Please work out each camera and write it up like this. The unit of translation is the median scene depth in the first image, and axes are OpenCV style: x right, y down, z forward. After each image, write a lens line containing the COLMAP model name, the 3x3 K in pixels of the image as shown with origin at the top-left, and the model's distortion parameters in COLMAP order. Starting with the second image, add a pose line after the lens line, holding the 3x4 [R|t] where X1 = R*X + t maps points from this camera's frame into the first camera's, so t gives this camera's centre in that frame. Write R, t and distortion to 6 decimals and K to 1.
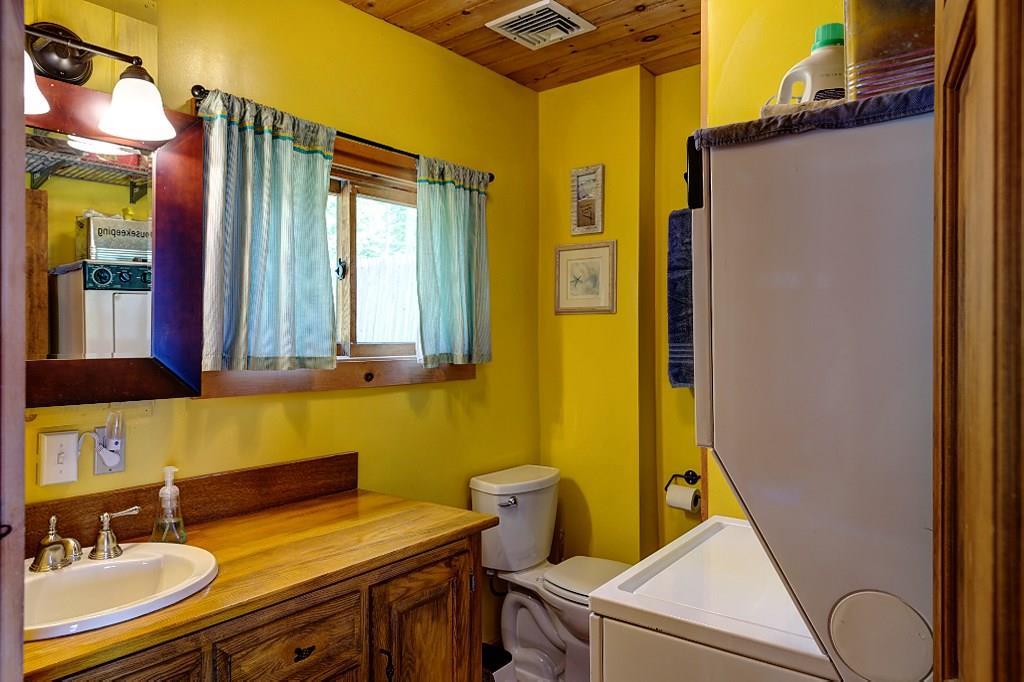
lens RADIAL K [[698.2, 0, 512.0], [0, 698.2, 341.0], [0, 0, 1]] dist [0.020741, -0.000800]
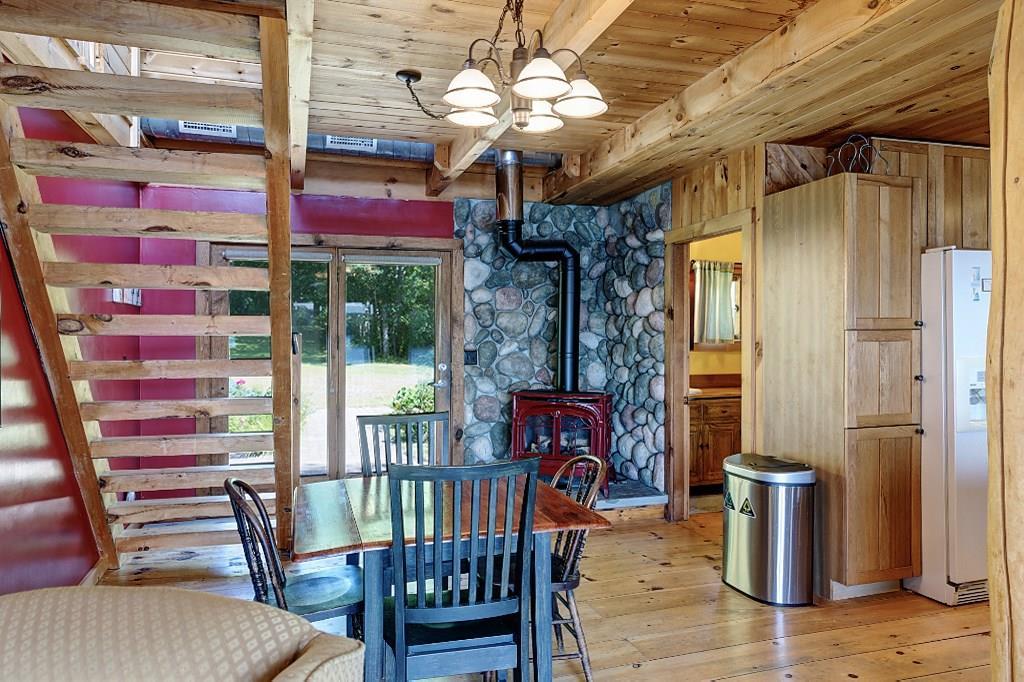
lens RADIAL K [[698.2, 0, 512.0], [0, 698.2, 341.0], [0, 0, 1]] dist [0.020741, -0.000800]
pose [[0.837765, 0.002411, -0.546026, 0.609541], [0.000916, 0.999983, 0.005822, 0.011534], [0.546031, -0.005377, 0.837748, -2.104452]]
